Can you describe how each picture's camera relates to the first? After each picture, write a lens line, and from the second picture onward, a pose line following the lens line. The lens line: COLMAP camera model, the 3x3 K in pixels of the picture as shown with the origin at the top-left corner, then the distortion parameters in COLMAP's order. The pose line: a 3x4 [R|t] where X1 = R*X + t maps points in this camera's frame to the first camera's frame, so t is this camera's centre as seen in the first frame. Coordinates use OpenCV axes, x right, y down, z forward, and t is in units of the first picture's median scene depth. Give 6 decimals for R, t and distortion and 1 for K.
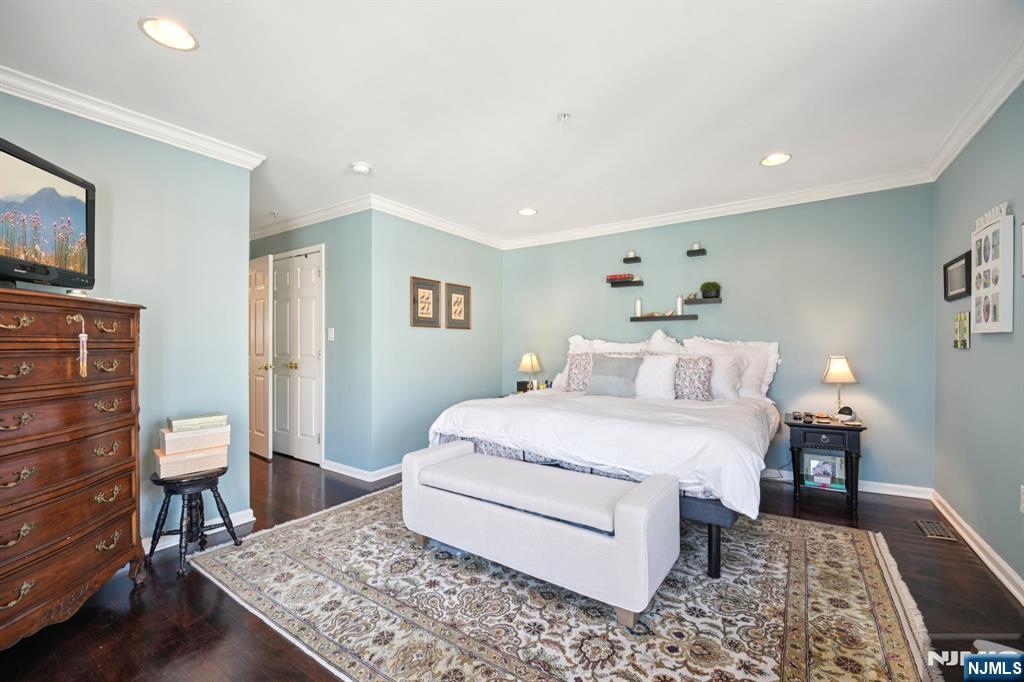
lens RADIAL K [[423.6, 0, 510.6], [0, 423.6, 346.9], [0, 0, 1]] dist [0.000561, -0.011508]
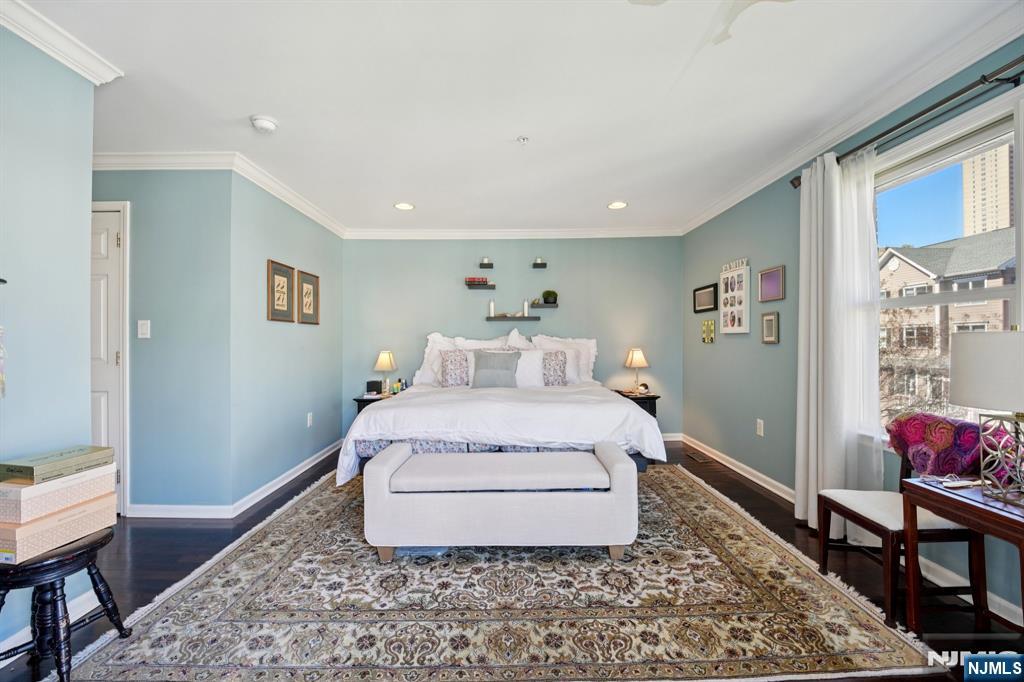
lens RADIAL K [[424.4, 0, 512.0], [0, 424.4, 341.0], [0, 0, 1]] dist [0.002589, -0.011200]
pose [[0.820282, -0.002578, 0.571954, -0.450591], [0.007890, 0.999946, -0.006809, 0.002130], [-0.571905, 0.010098, 0.820257, 0.073462]]
